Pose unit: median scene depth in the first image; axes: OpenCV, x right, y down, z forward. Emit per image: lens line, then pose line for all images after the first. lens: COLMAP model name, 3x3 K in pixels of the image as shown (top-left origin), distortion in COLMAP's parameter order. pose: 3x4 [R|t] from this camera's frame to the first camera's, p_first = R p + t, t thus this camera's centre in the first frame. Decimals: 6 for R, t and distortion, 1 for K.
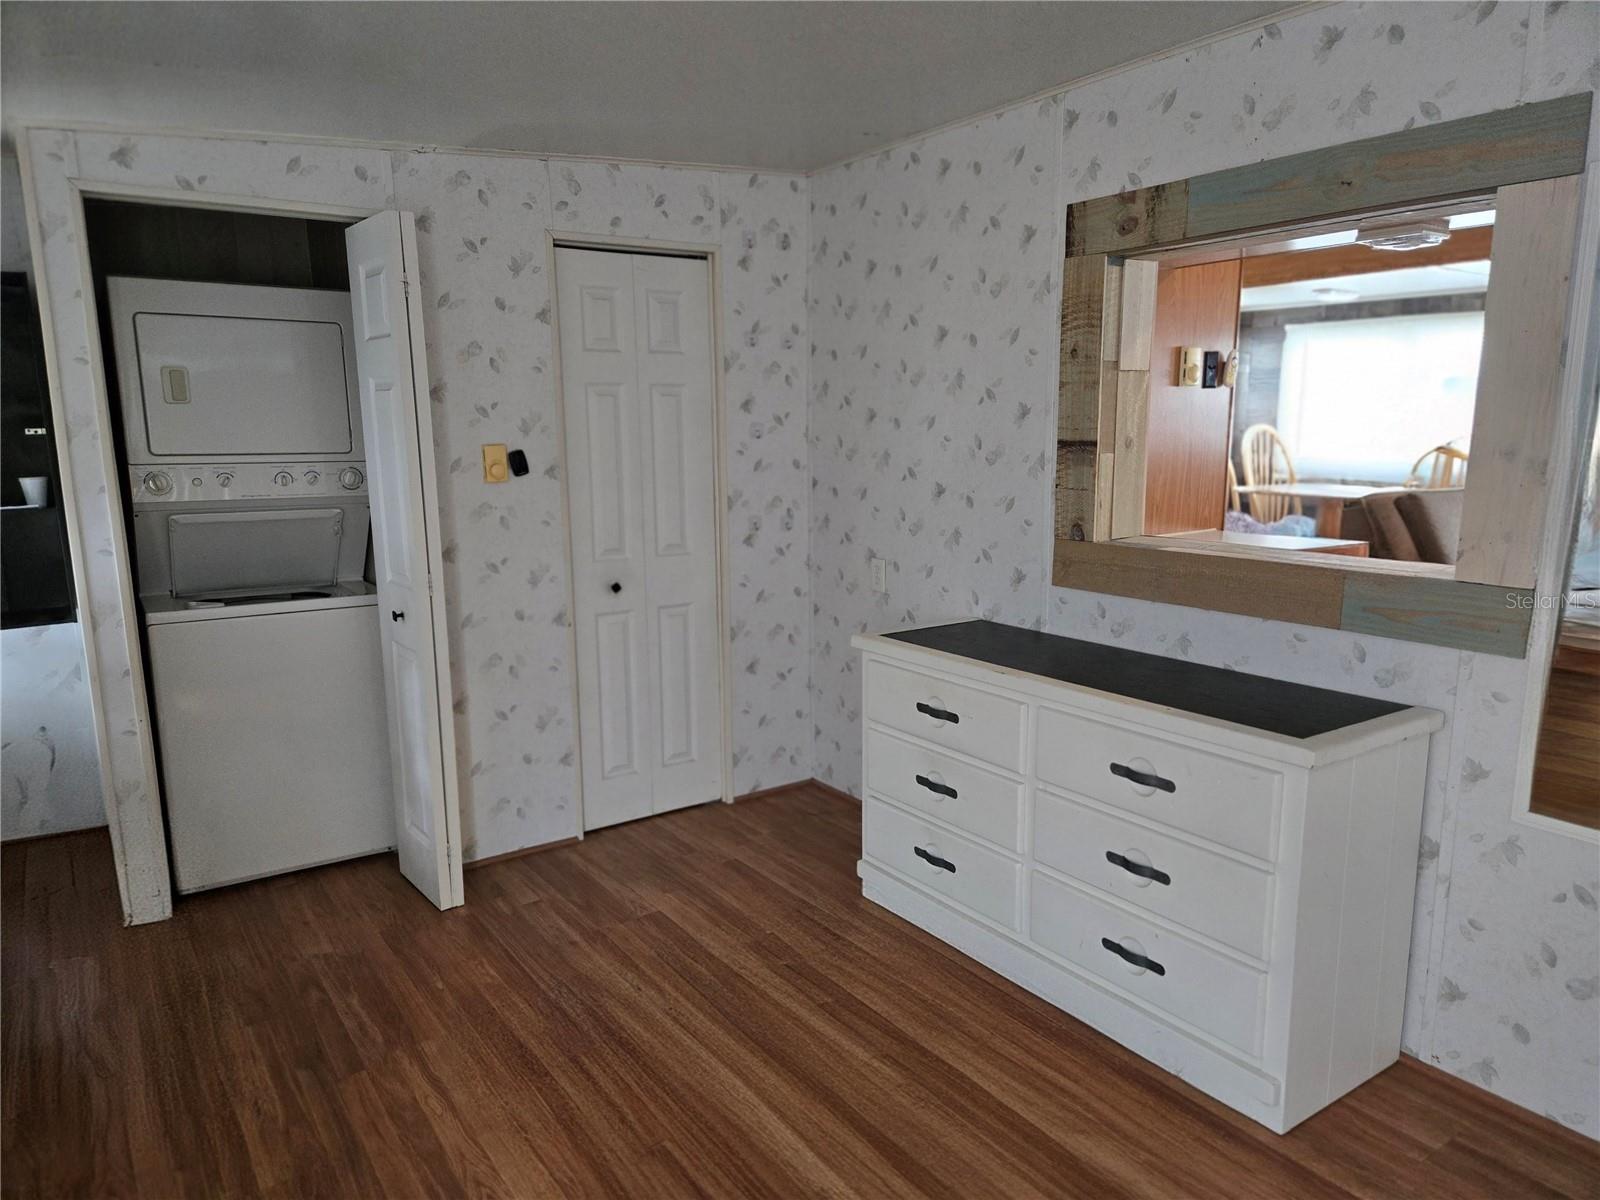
lens RADIAL K [[1061.0, 0, 807.4], [0, 1061.0, 602.9], [0, 0, 1]] dist [0.077918, -0.064496]
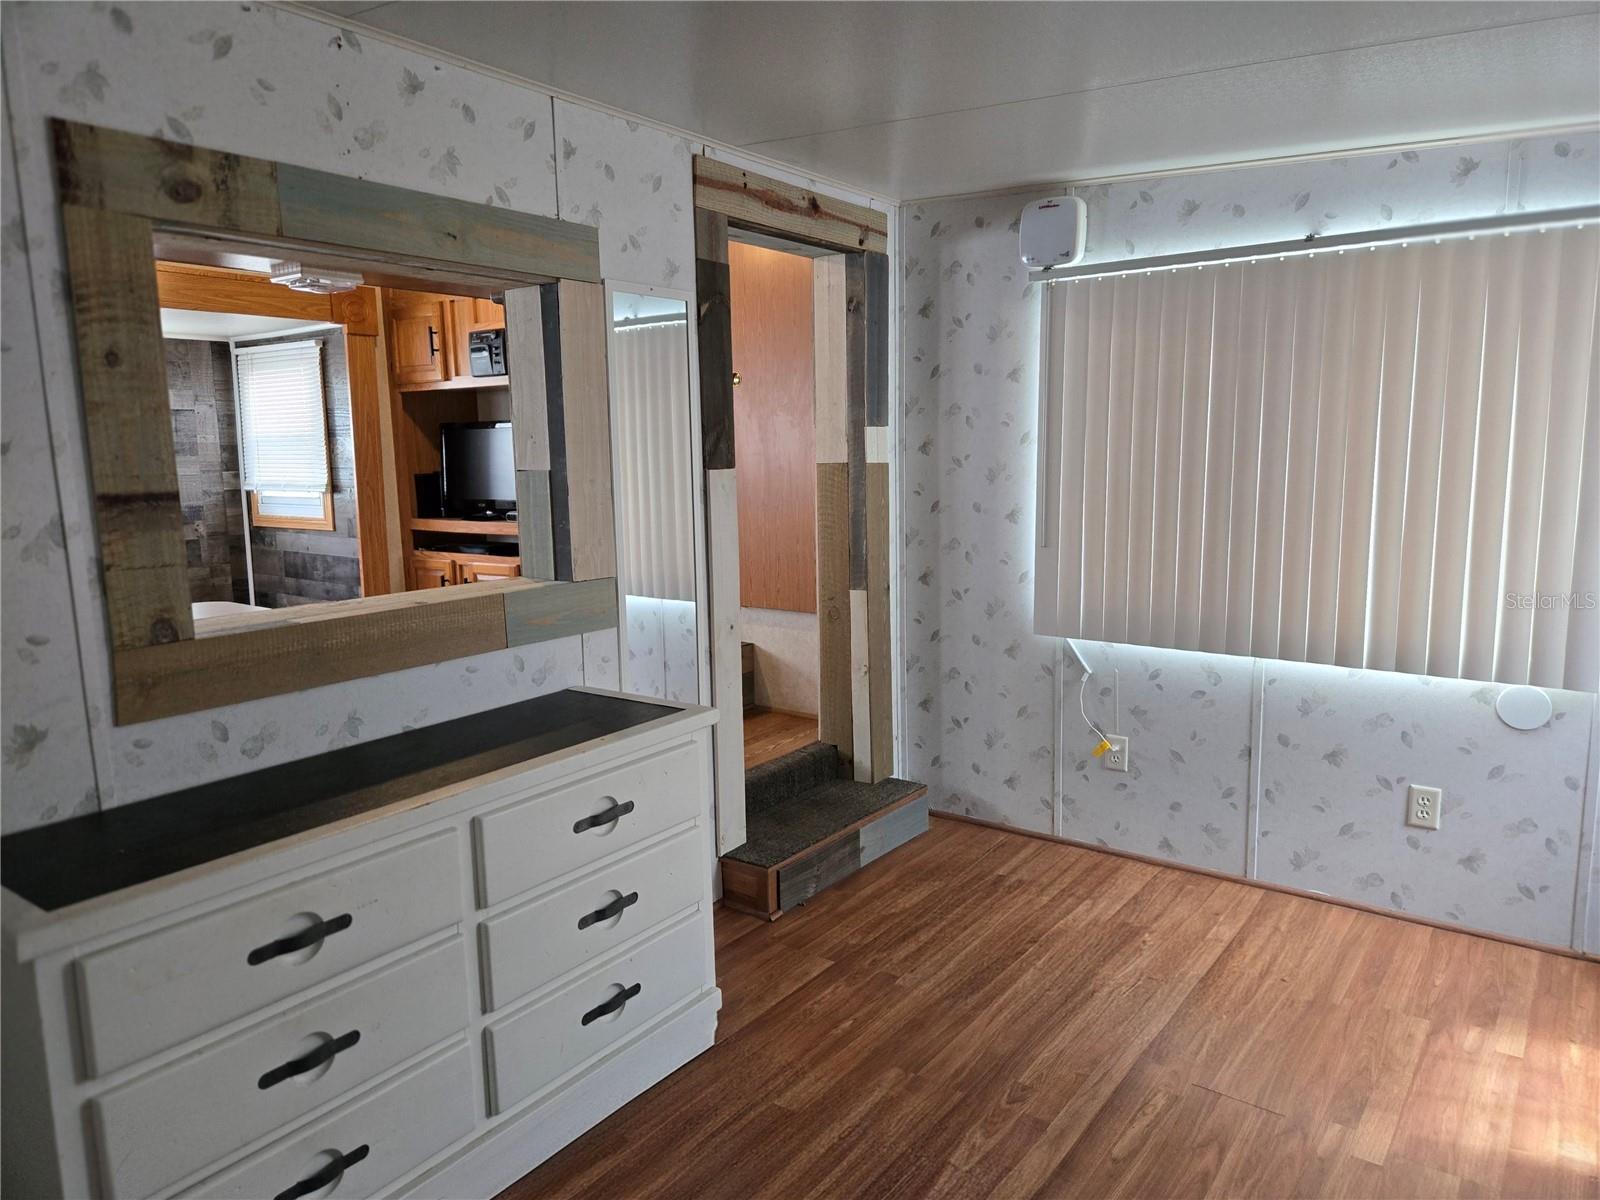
lens RADIAL K [[1061.0, 0, 807.4], [0, 1061.0, 602.9], [0, 0, 1]] dist [0.077918, -0.064496]
pose [[-0.302253, -0.126457, 0.944802, -0.530154], [0.183510, 0.964901, 0.187854, -0.144616], [-0.935397, 0.230160, -0.268439, 0.856872]]
